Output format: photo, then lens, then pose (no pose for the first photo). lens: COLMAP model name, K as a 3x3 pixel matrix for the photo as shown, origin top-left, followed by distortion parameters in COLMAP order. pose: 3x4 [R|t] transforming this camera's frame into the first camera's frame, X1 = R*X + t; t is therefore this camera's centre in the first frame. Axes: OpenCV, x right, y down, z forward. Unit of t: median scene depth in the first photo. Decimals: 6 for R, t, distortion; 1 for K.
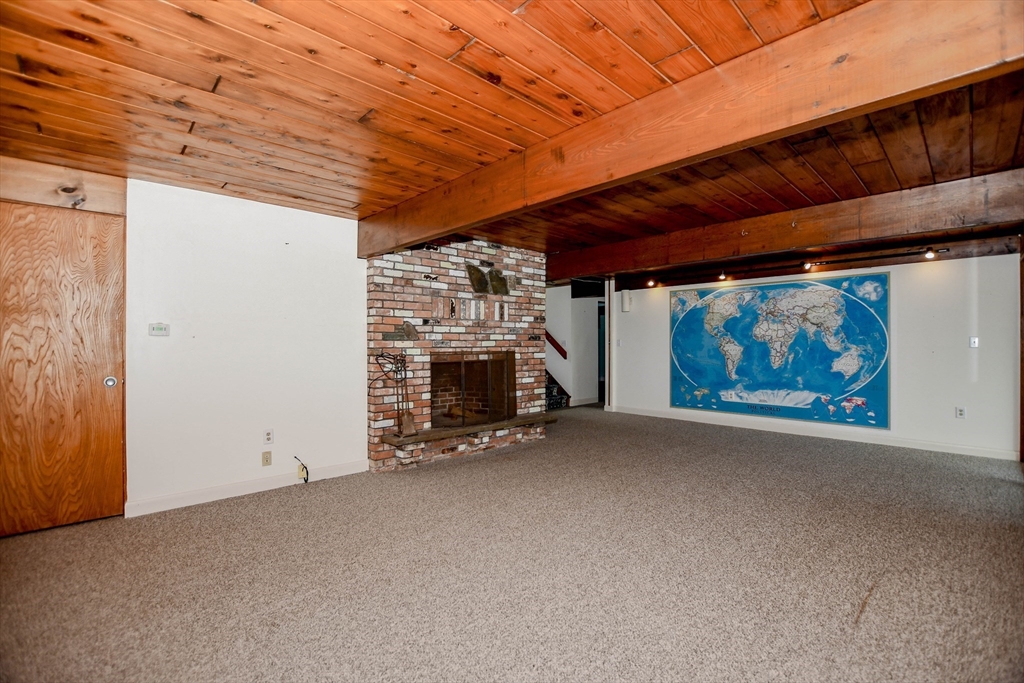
lens RADIAL K [[462.4, 0, 510.0], [0, 462.4, 341.8], [0, 0, 1]] dist [-0.035914, 0.007432]
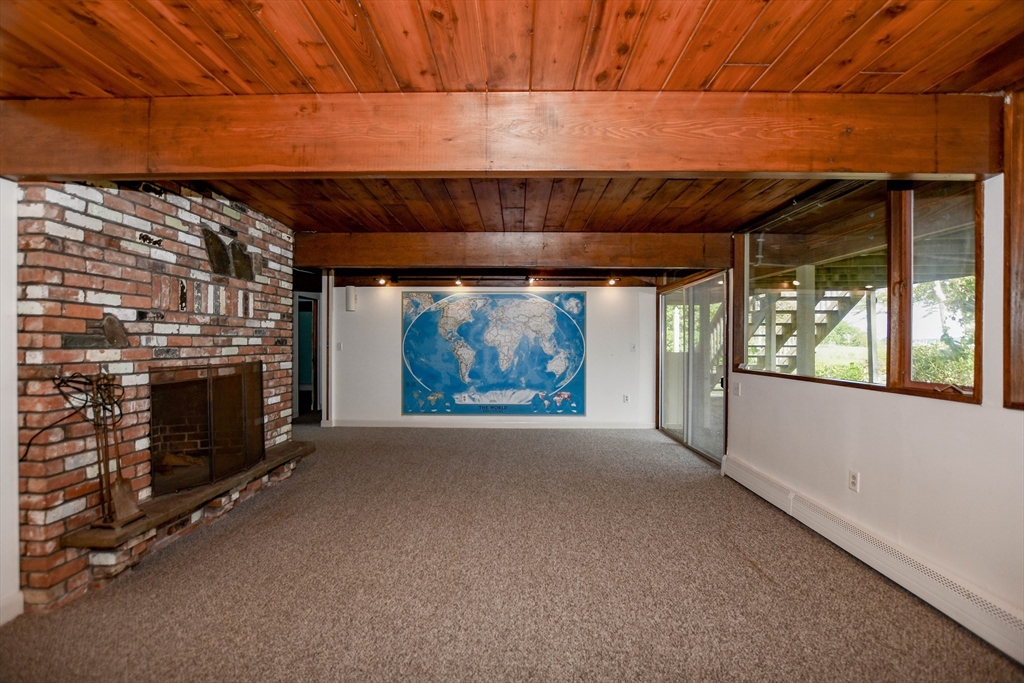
lens RADIAL K [[462.4, 0, 510.0], [0, 462.4, 341.8], [0, 0, 1]] dist [-0.035914, 0.007432]
pose [[0.692574, 0.005467, 0.721326, -0.244564], [-0.007747, 0.999970, -0.000142, -0.012481], [-0.721305, -0.005490, 0.692595, 0.248389]]
